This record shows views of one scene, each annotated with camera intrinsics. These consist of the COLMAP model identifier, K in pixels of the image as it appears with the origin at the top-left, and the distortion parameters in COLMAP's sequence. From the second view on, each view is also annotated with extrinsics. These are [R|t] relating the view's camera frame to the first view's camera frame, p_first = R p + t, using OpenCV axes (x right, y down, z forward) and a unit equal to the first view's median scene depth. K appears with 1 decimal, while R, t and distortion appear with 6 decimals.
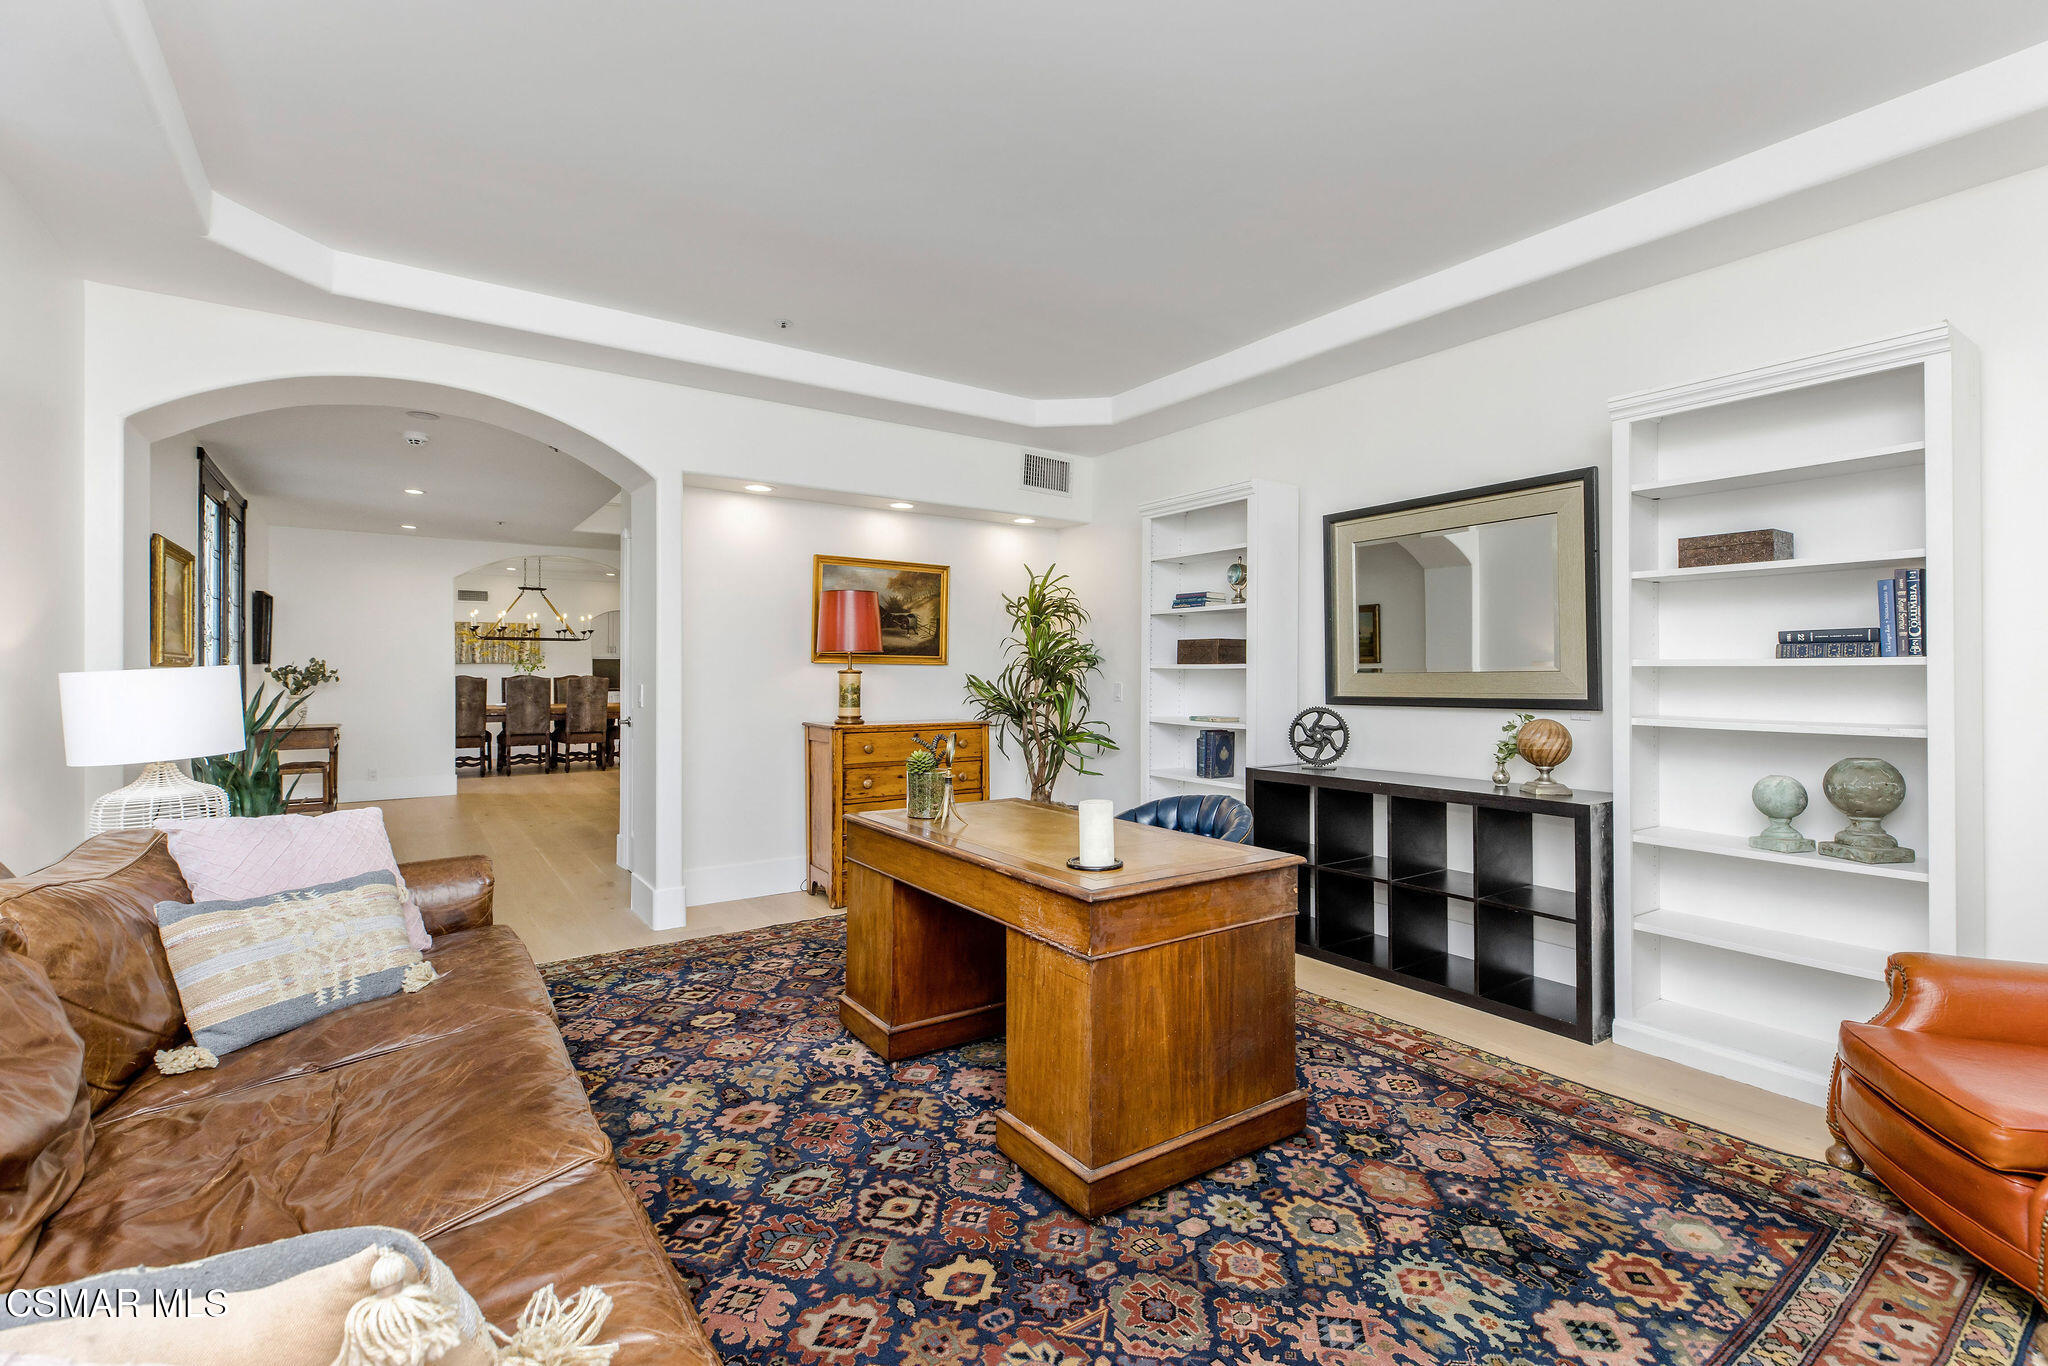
lens RADIAL K [[909.1, 0, 1020.3], [0, 909.1, 675.7], [0, 0, 1]] dist [-0.002318, -0.000325]
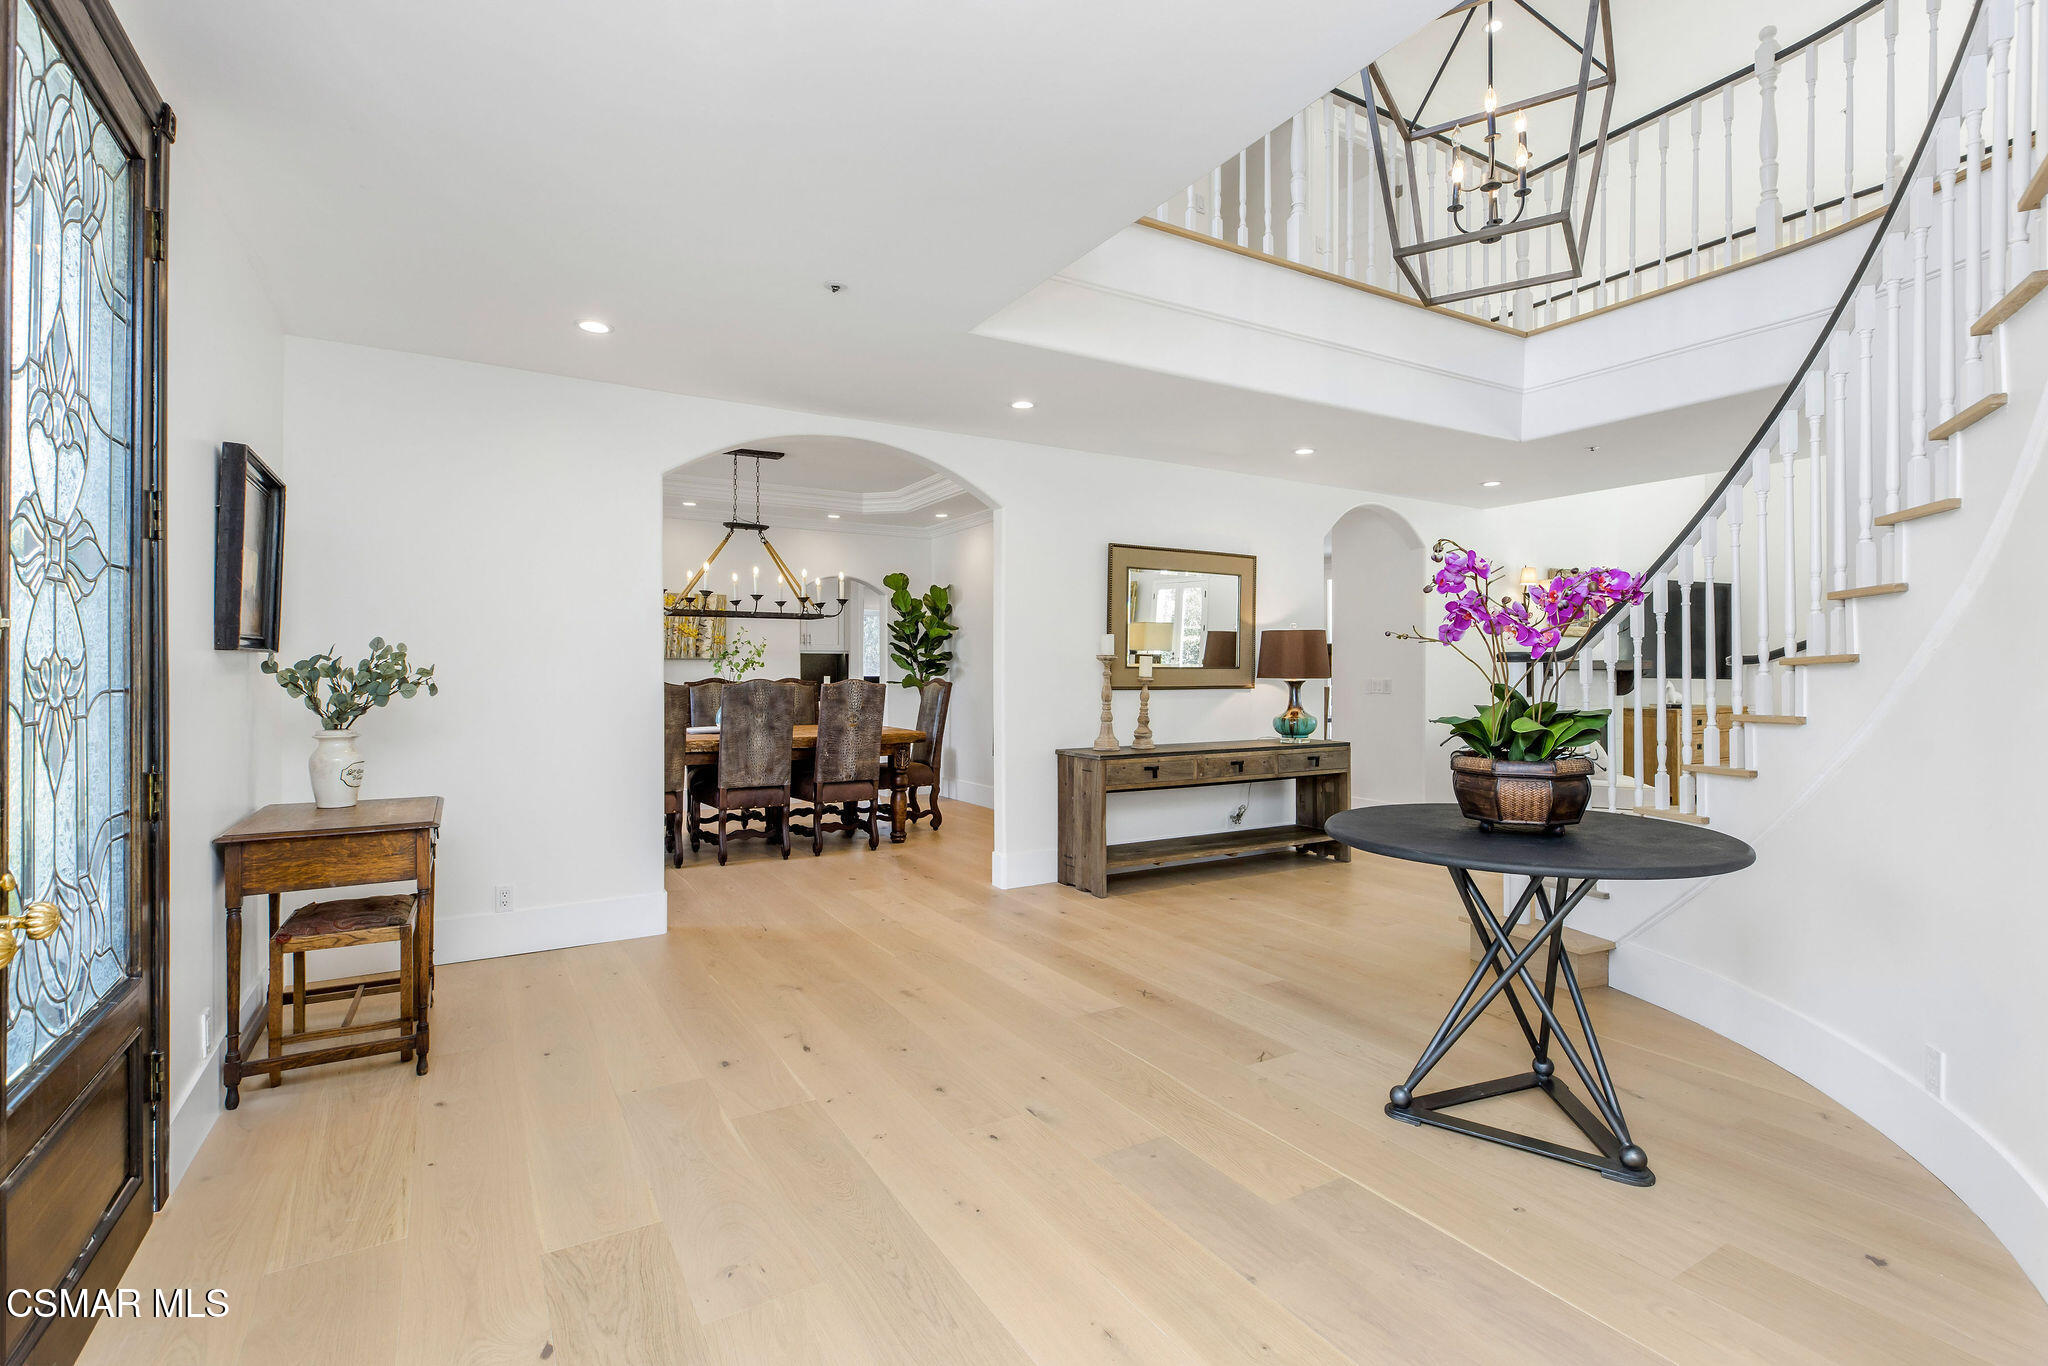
lens RADIAL K [[969.5, 0, 1024.2], [0, 969.5, 675.6], [0, 0, 1]] dist [-0.000926, -0.000074]
pose [[0.997039, -0.002629, -0.076852, -0.451994], [0.002429, 0.999993, -0.002693, -0.000577], [0.076858, 0.002498, 0.997039, 0.582498]]
